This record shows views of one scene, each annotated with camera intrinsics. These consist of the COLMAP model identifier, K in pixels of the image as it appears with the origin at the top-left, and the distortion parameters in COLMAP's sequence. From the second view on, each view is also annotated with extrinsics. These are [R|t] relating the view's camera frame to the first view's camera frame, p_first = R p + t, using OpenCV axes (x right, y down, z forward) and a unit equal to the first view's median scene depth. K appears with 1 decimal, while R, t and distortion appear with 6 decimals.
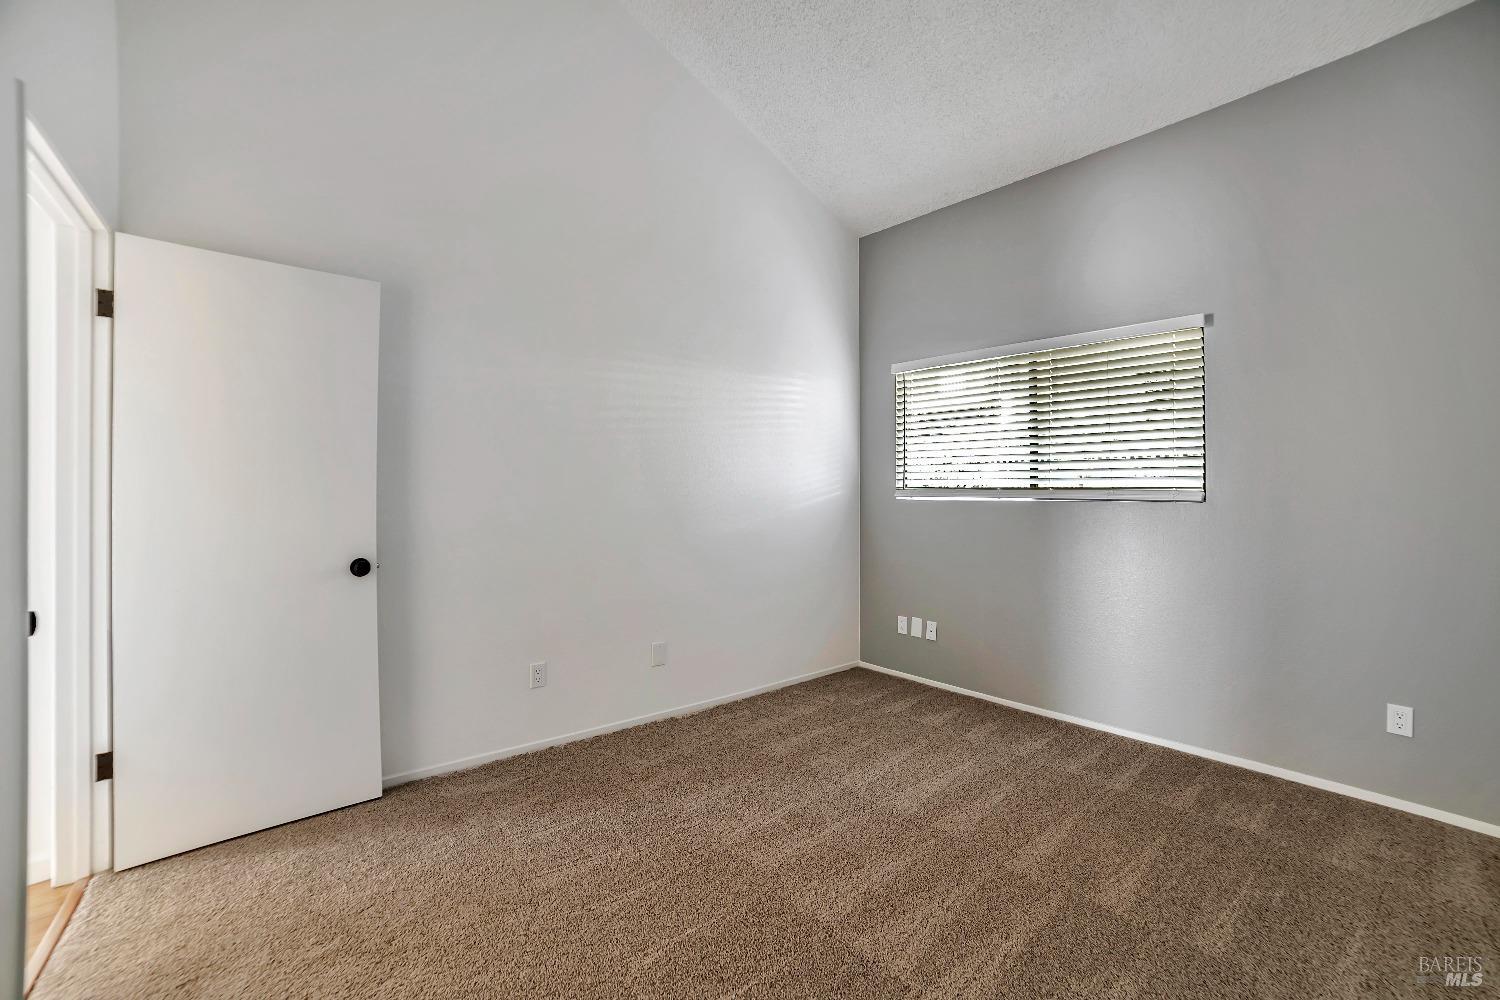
lens RADIAL K [[649.9, 0, 750.0], [0, 649.9, 500.0], [0, 0, 1]] dist [-0.067635, 0.033621]
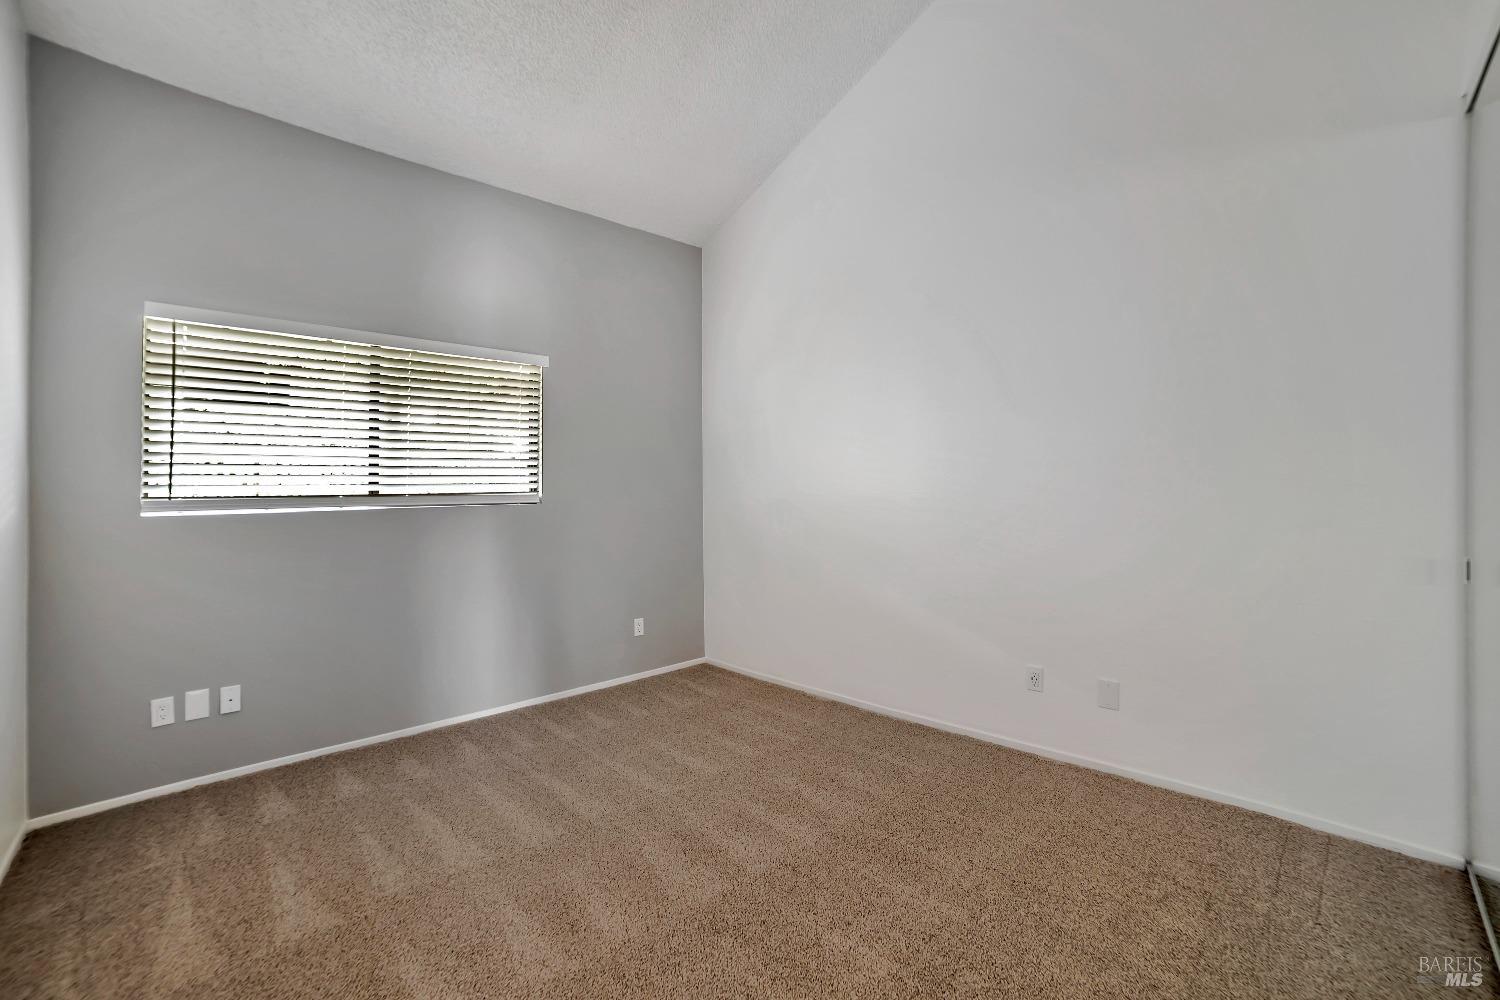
lens RADIAL K [[667.4, 0, 757.6], [0, 667.4, 508.8], [0, 0, 1]] dist [-0.064286, 0.037786]
pose [[-0.060228, -0.039197, 0.997415, -0.491727], [0.024360, 0.998873, 0.040725, -0.022573], [-0.997887, 0.026750, -0.059206, 0.494476]]
